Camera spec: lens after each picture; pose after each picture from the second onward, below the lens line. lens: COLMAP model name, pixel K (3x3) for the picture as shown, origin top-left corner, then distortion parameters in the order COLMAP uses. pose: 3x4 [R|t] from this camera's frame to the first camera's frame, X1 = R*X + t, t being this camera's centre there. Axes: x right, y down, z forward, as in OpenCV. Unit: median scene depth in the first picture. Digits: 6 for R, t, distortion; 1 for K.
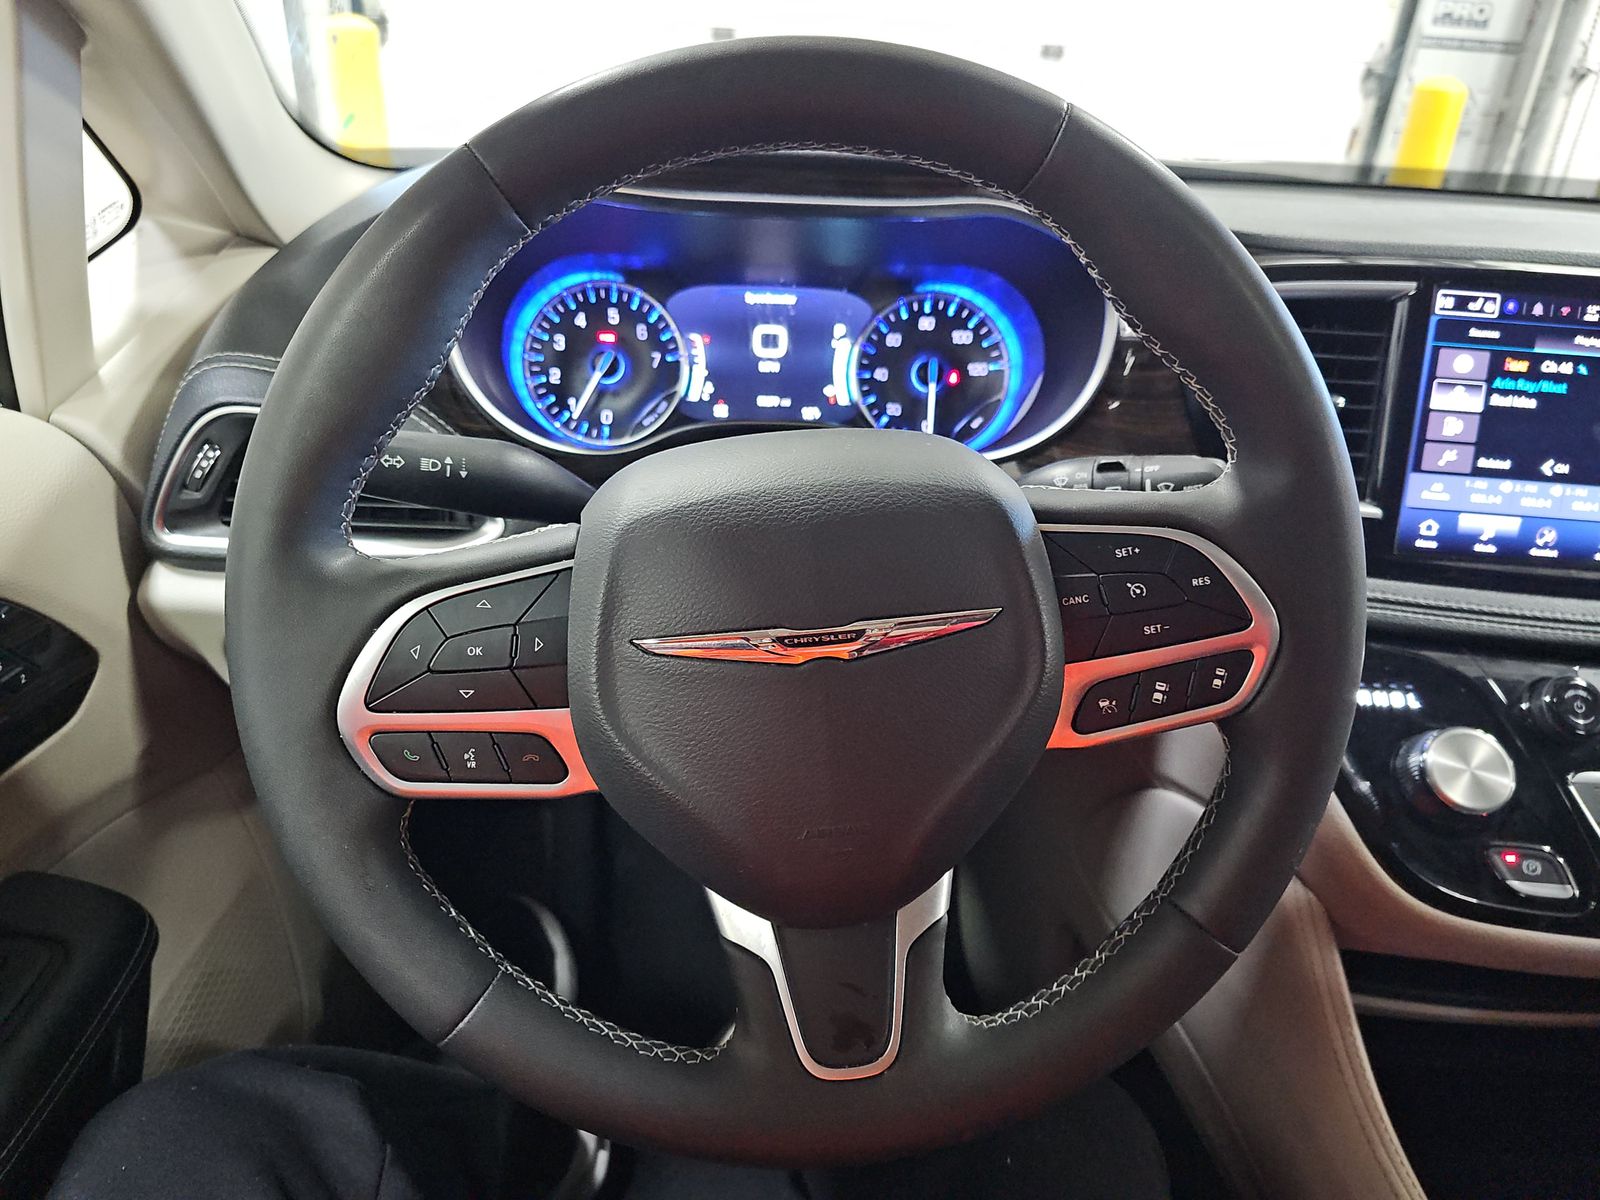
lens RADIAL K [[1046.1, 0, 794.4], [0, 1046.1, 596.8], [0, 0, 1]] dist [0.048400, -0.047054]
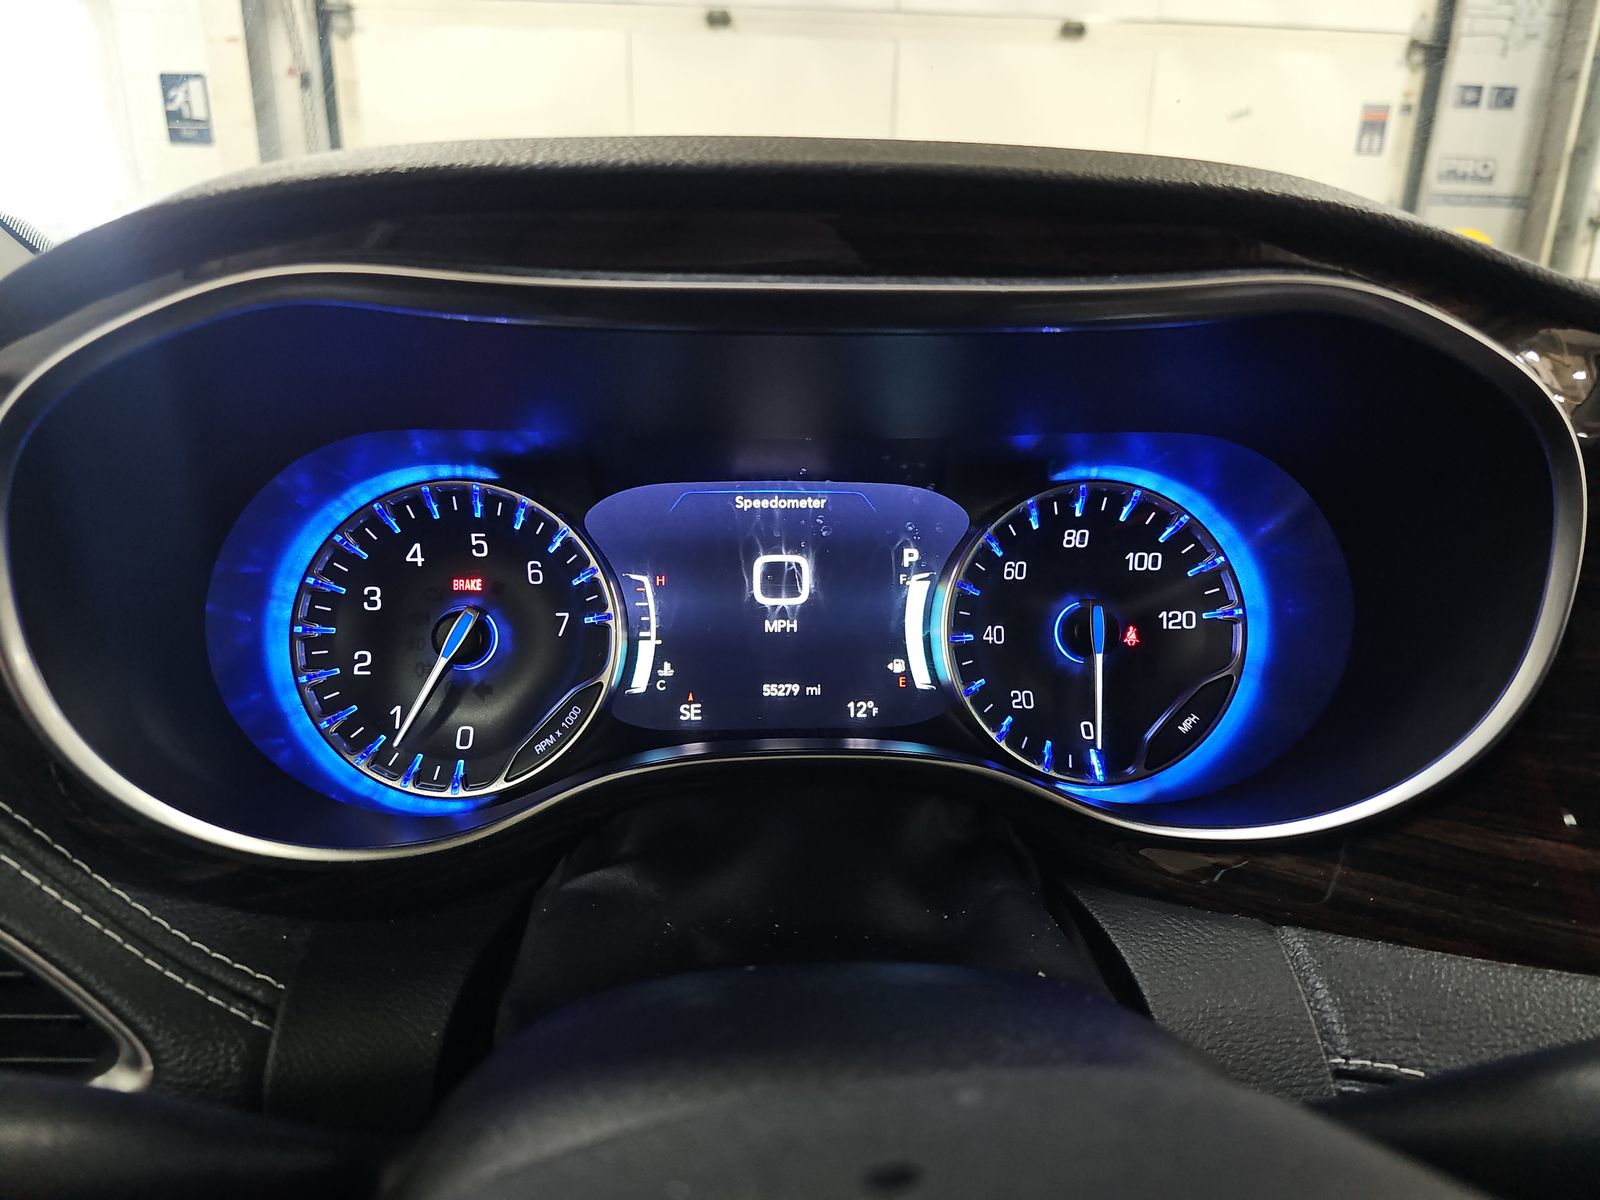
lens RADIAL K [[1046.1, 0, 794.4], [0, 1046.1, 596.8], [0, 0, 1]] dist [0.048400, -0.047054]
pose [[0.999587, -0.027750, -0.007407, -0.013259], [0.026317, 0.988224, -0.150734, -0.157213], [0.011503, 0.150476, 0.988547, 0.486205]]
